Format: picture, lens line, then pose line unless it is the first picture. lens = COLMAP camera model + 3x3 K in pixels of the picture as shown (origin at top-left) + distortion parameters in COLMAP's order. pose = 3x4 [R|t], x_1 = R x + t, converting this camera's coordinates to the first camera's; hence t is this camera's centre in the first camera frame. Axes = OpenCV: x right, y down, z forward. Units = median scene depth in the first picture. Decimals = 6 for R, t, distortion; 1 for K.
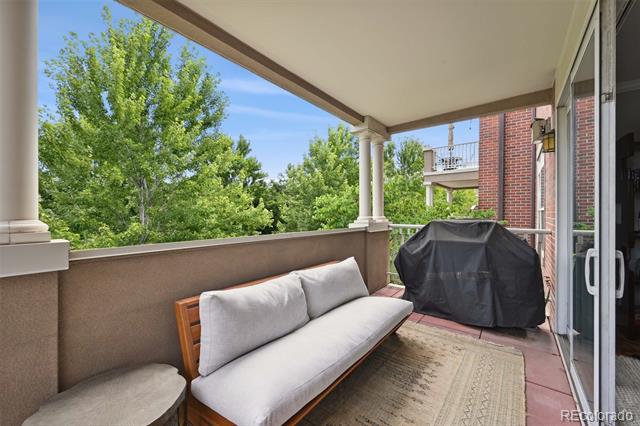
lens RADIAL K [[254.6, 0, 320.0], [0, 254.6, 213.0], [0, 0, 1]] dist [0.000487, 0.000237]
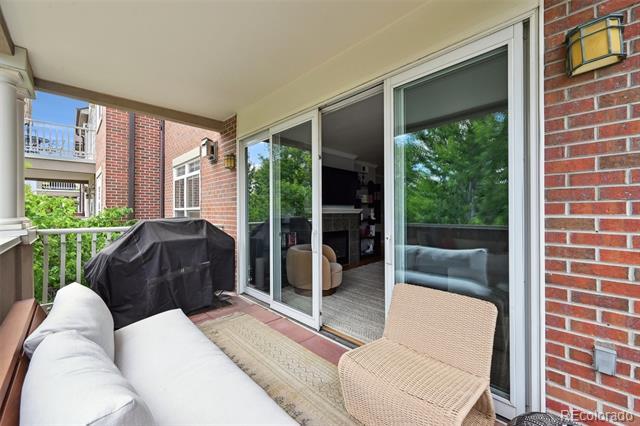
lens RADIAL K [[251.1, 0, 320.0], [0, 251.1, 213.0], [0, 0, 1]] dist [-0.001135, -0.000223]
pose [[0.128169, -0.009450, 0.991707, -0.368084], [0.001702, 0.999955, 0.009309, -0.004634], [-0.991751, 0.000495, 0.128180, 0.292345]]
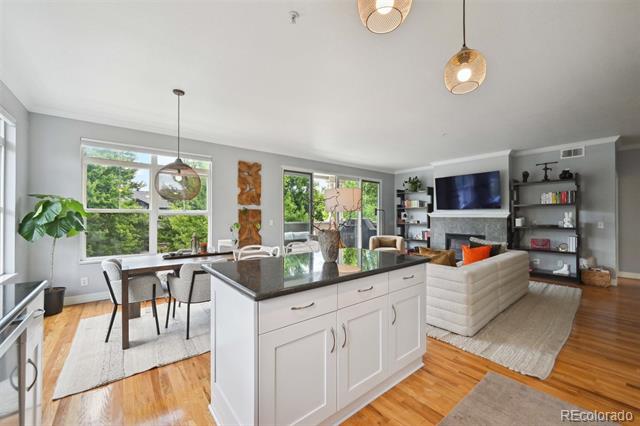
lens RADIAL K [[251.1, 0, 320.0], [0, 251.1, 213.0], [0, 0, 1]] dist [-0.001135, -0.000223]
pose [[0.972655, -0.004705, -0.232207, 0.889508], [0.002919, 0.999963, -0.008034, -0.006209], [0.232237, 0.007136, 0.972633, -1.847378]]
